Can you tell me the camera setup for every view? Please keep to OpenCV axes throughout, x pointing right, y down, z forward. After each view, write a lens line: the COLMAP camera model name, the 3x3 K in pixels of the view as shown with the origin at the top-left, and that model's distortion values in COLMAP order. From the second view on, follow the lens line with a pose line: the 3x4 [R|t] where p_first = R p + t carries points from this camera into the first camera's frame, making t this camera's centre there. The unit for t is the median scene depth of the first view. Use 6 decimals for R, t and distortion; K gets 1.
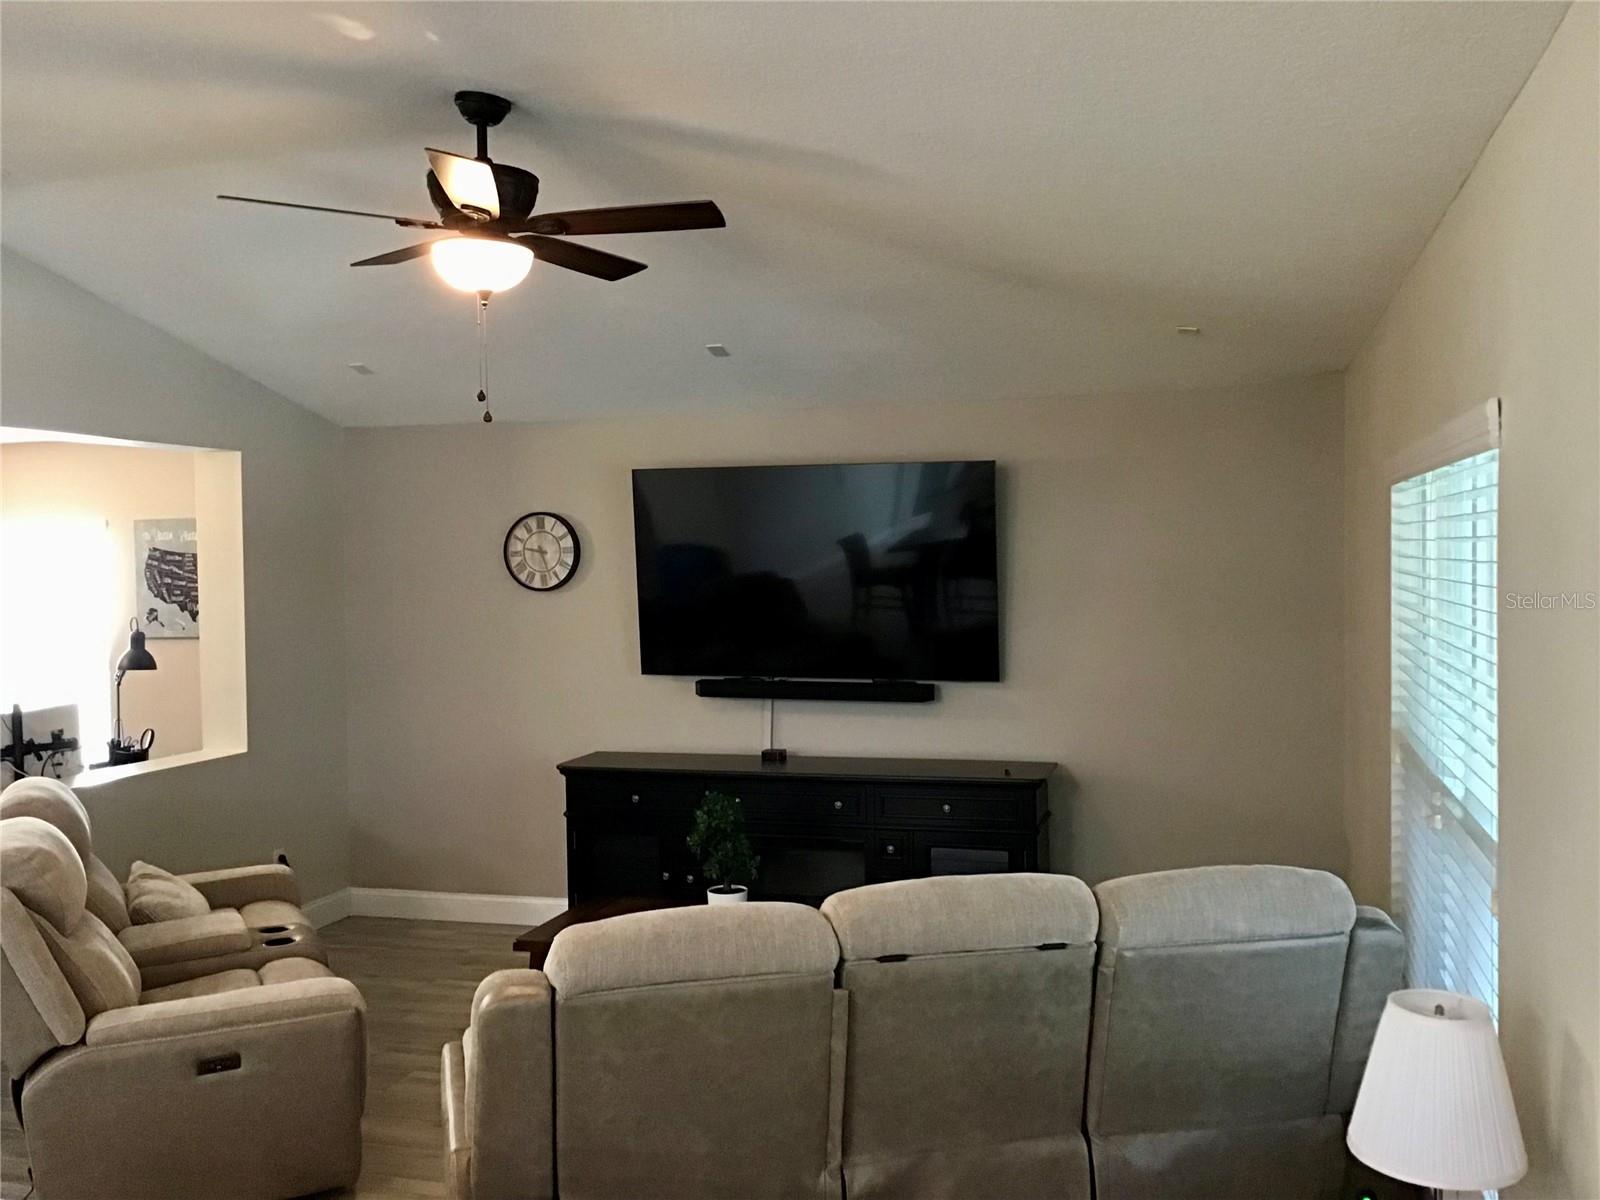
lens RADIAL K [[1444.1, 0, 803.7], [0, 1444.1, 595.6], [0, 0, 1]] dist [0.124108, -0.233414]
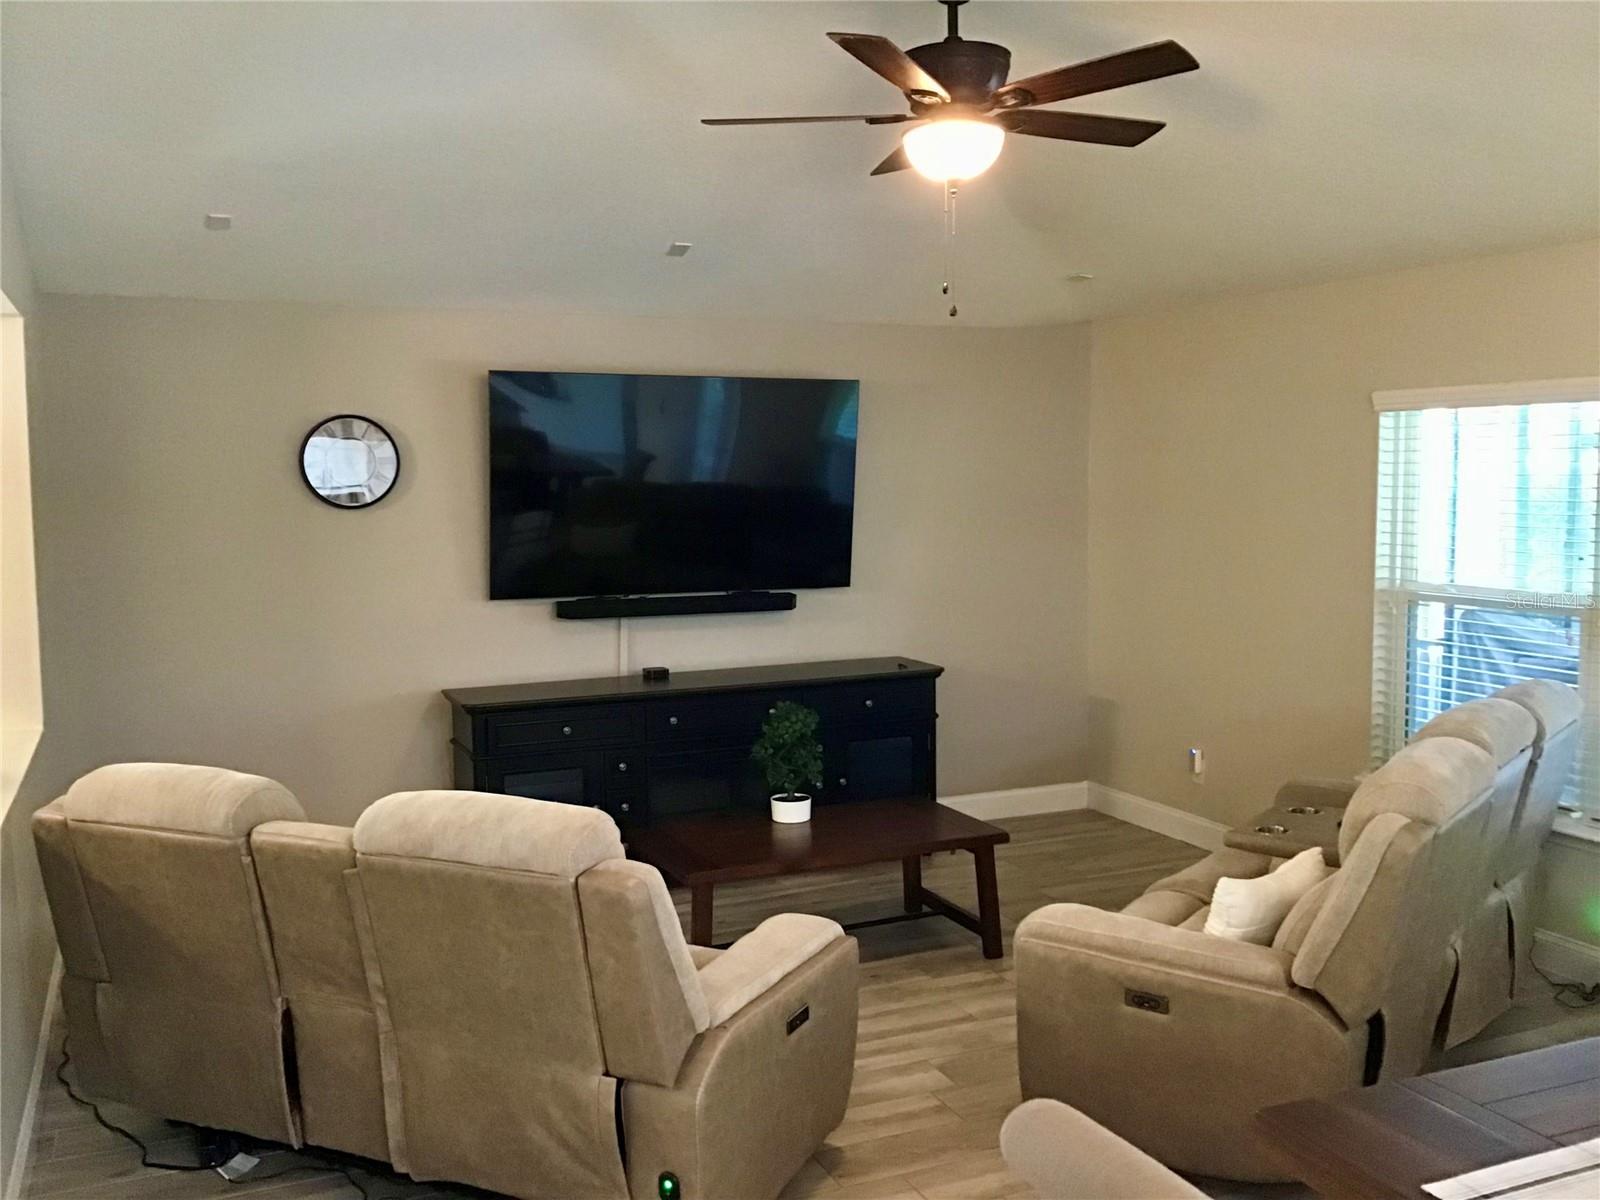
lens RADIAL K [[1444.1, 0, 803.7], [0, 1444.1, 595.6], [0, 0, 1]] dist [0.124108, -0.233414]
pose [[0.762968, -0.048398, 0.644622, -0.566736], [0.019761, 0.998474, 0.051577, 0.009495], [-0.646135, -0.026613, 0.762759, 0.192329]]
